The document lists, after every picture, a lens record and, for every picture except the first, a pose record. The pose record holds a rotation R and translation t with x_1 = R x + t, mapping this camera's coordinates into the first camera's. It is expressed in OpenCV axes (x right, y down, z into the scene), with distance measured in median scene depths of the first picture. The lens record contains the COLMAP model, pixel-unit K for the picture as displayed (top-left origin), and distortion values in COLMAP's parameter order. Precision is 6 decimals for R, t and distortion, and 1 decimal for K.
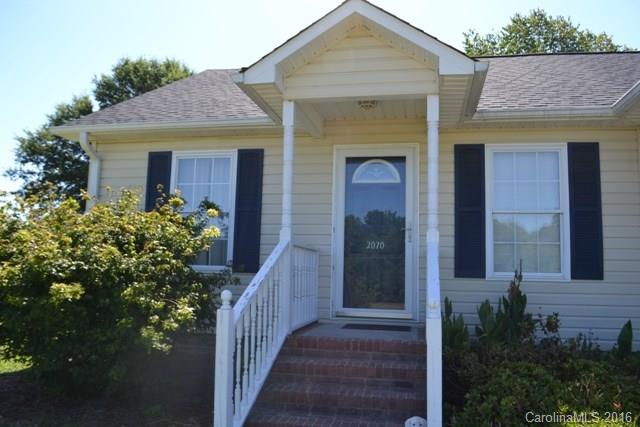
lens RADIAL K [[523.0, 0, 320.0], [0, 523.0, 213.5], [0, 0, 1]] dist [-0.006396, -0.009000]
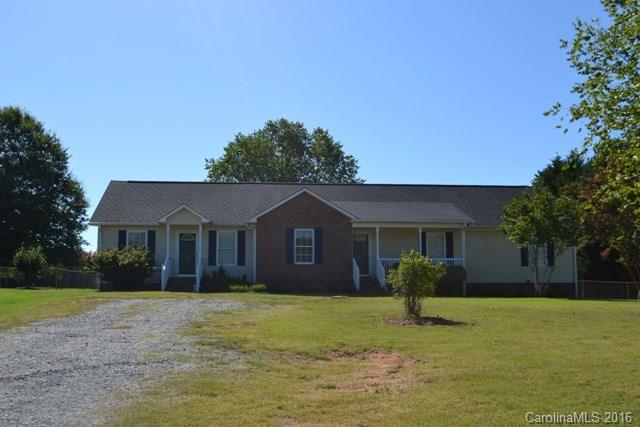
lens RADIAL K [[736.5, 0, 320.0], [0, 736.5, 213.5], [0, 0, 1]] dist [0.004566, 0.031910]
pose [[0.954122, 0.003769, 0.299393, -0.587024], [-0.005286, 0.999977, 0.004257, -0.290534], [-0.299371, -0.005645, 0.954120, -4.441317]]
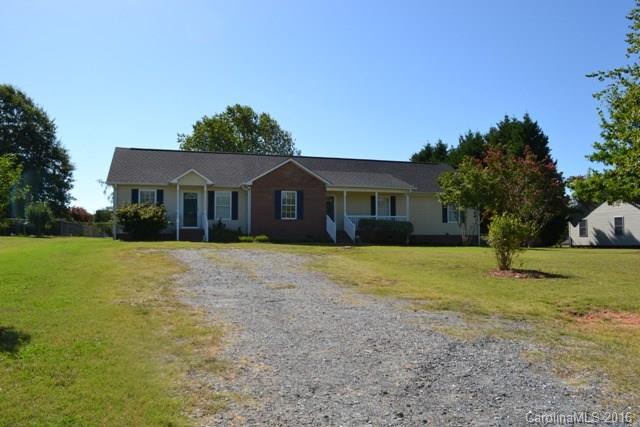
lens RADIAL K [[523.0, 0, 320.0], [0, 523.0, 213.5], [0, 0, 1]] dist [-0.006396, -0.009000]
pose [[0.878518, -0.001915, 0.477705, -1.105874], [-0.030569, 0.997717, 0.060217, -0.247370], [-0.476730, -0.067504, 0.876454, -3.602038]]
